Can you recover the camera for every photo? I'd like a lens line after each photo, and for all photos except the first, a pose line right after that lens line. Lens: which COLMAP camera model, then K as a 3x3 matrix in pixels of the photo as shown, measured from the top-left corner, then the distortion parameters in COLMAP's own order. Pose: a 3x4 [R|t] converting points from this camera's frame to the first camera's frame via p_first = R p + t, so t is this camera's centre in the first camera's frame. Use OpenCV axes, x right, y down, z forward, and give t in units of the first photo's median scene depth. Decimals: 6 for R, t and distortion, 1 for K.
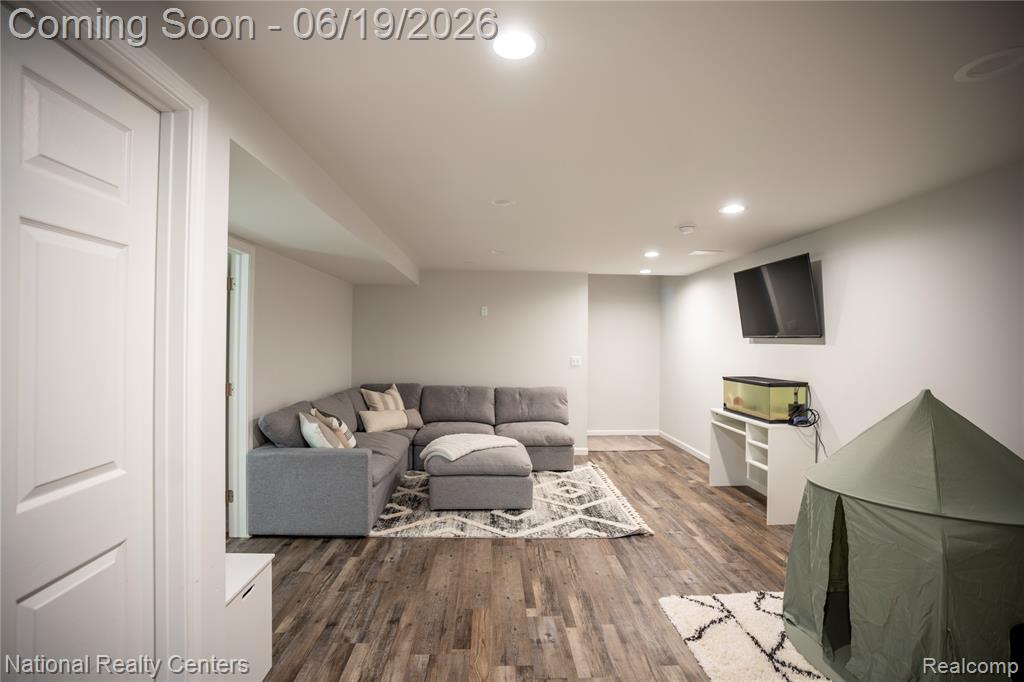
lens RADIAL K [[481.3, 0, 508.5], [0, 481.3, 341.0], [0, 0, 1]] dist [-0.063477, 0.026792]
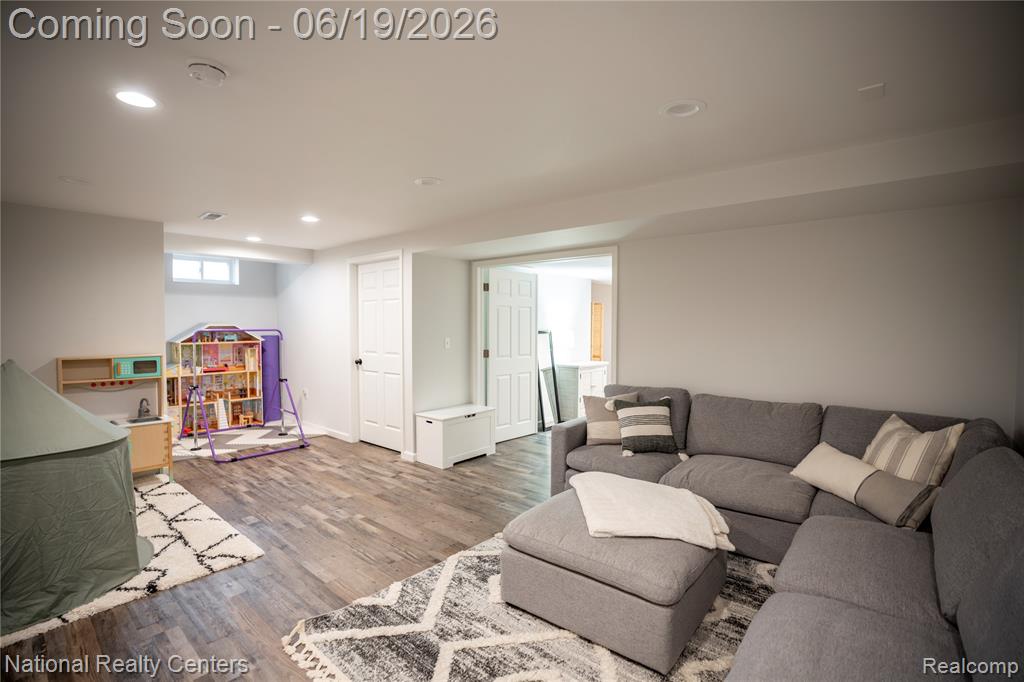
lens RADIAL K [[481.3, 0, 508.5], [0, 481.3, 341.0], [0, 0, 1]] dist [-0.063477, 0.026792]
pose [[-0.689197, 0.014419, -0.724430, 0.583966], [-0.005916, 0.999657, 0.025525, 0.016559], [0.724550, 0.021877, -0.688875, 1.764363]]
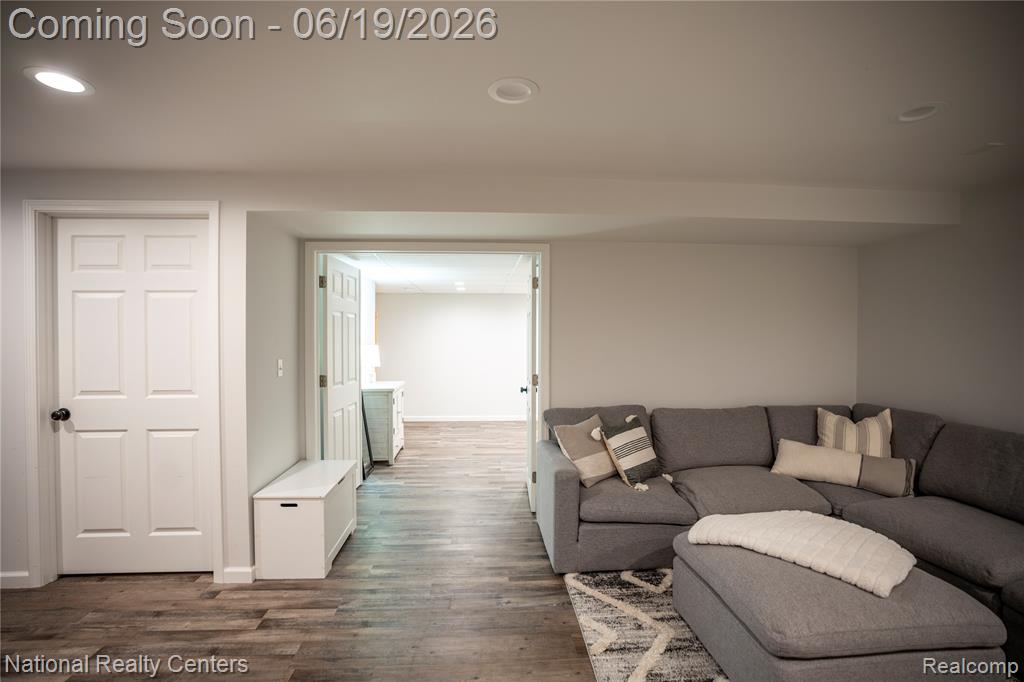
lens RADIAL K [[481.3, 0, 508.5], [0, 481.3, 341.0], [0, 0, 1]] dist [-0.063477, 0.026792]
pose [[0.018013, 0.000171, -0.999838, 0.539844], [0.004962, 0.999988, 0.000260, 0.012318], [0.999825, -0.004966, 0.018012, 0.953396]]
